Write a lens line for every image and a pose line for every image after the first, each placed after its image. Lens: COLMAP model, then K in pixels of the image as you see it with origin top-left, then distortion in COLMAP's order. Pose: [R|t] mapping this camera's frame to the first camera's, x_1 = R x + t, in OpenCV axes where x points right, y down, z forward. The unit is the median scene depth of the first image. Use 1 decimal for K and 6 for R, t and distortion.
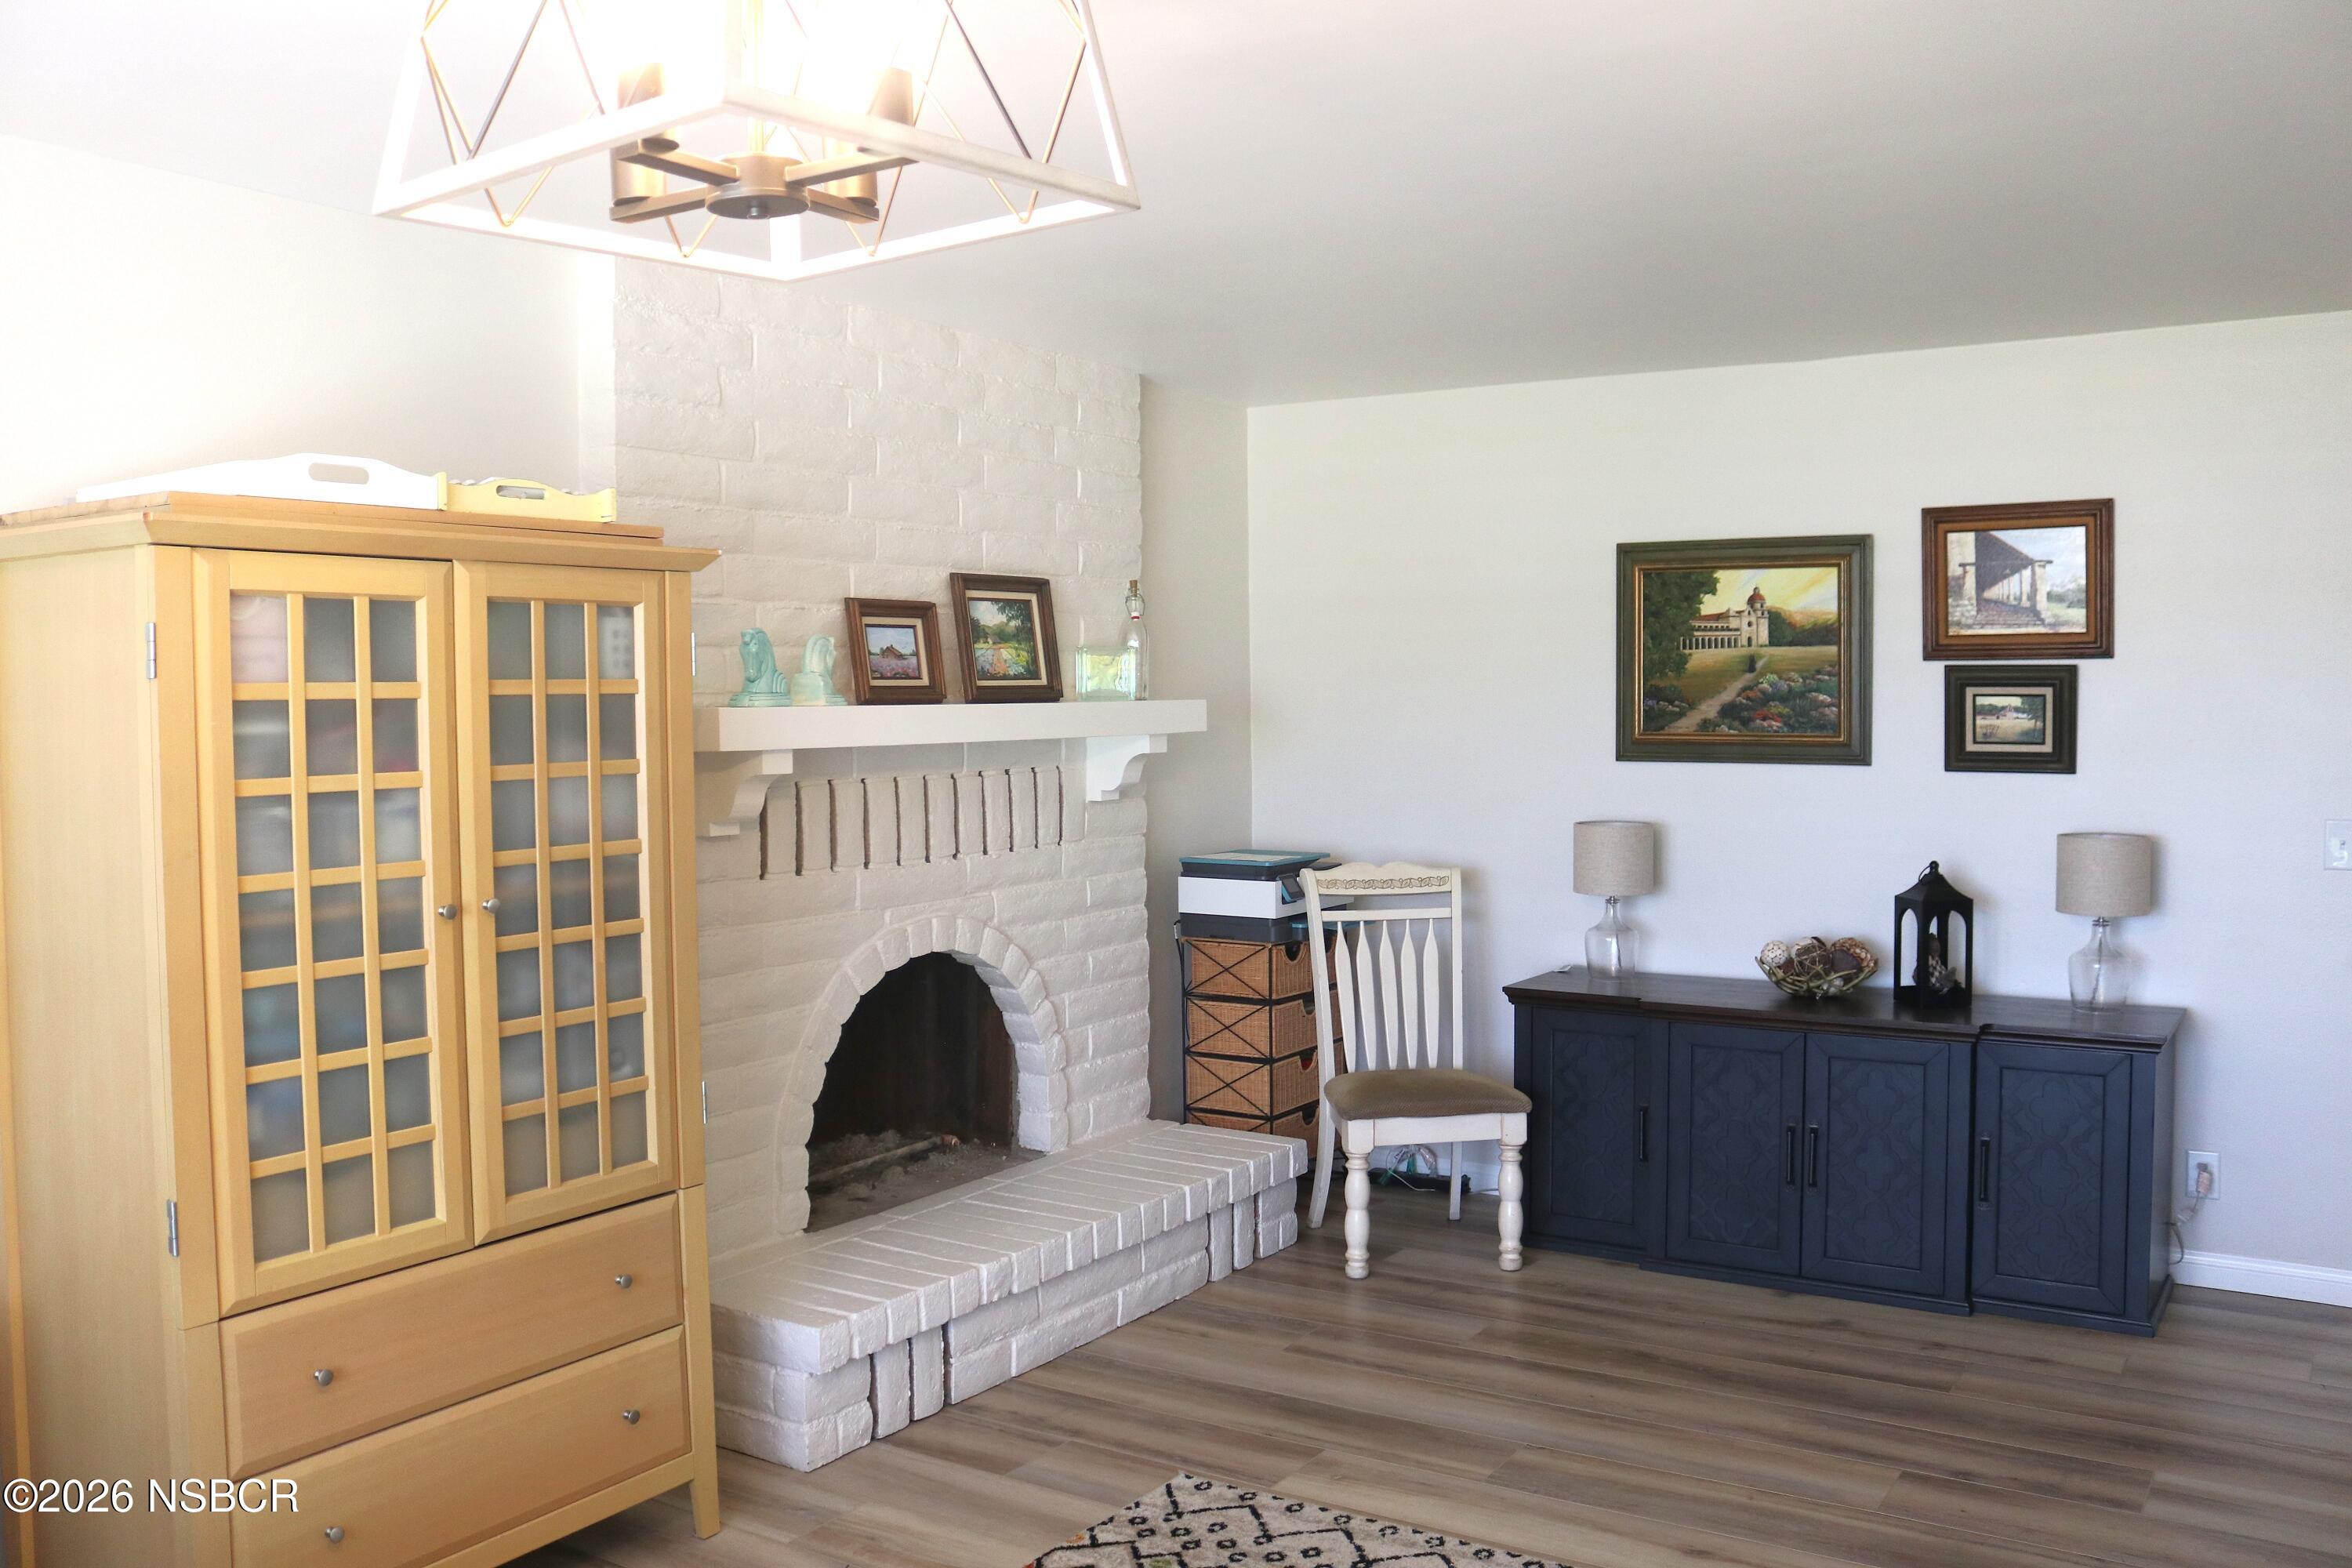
lens RADIAL K [[1932.3, 0, 1176.0], [0, 1932.3, 784.0], [0, 0, 1]] dist [-0.091432, 0.012077]
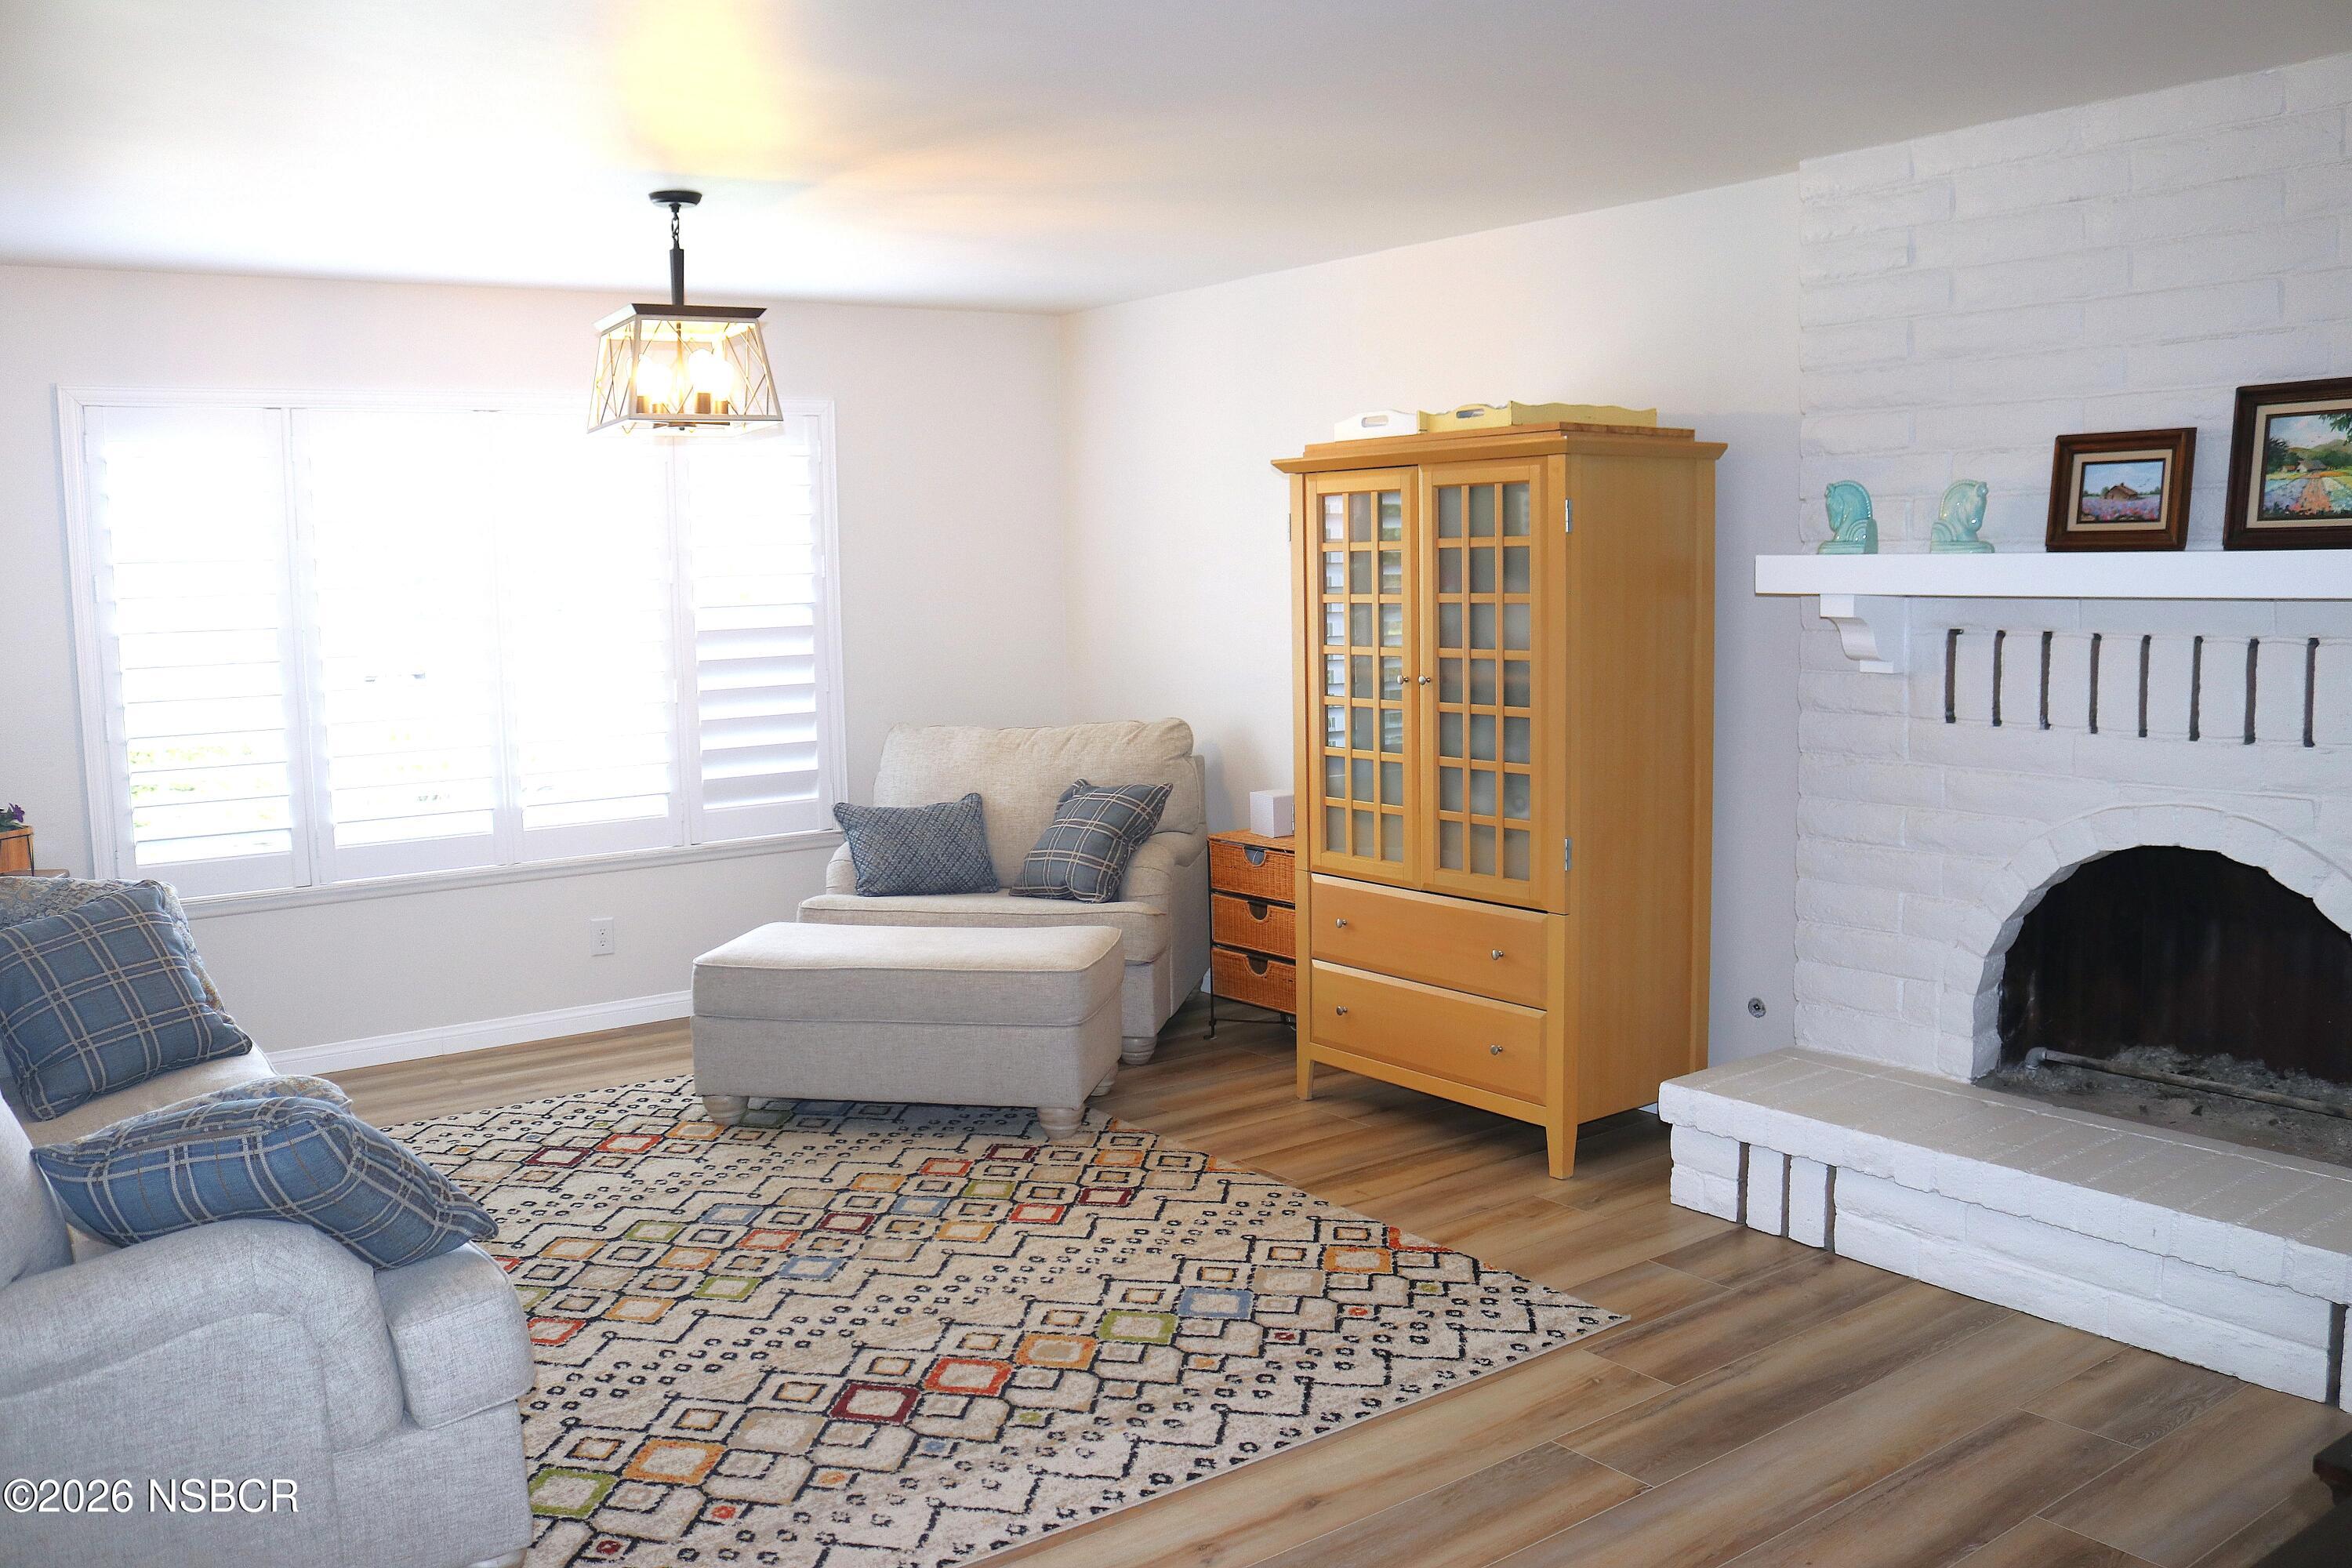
lens RADIAL K [[1932.3, 0, 1176.0], [0, 1932.3, 784.0], [0, 0, 1]] dist [-0.091432, 0.012077]
pose [[-0.339180, 0.118057, -0.933284, 0.976558], [-0.025704, 0.990561, 0.134644, -0.049236], [0.940370, 0.069657, -0.332943, 1.071299]]
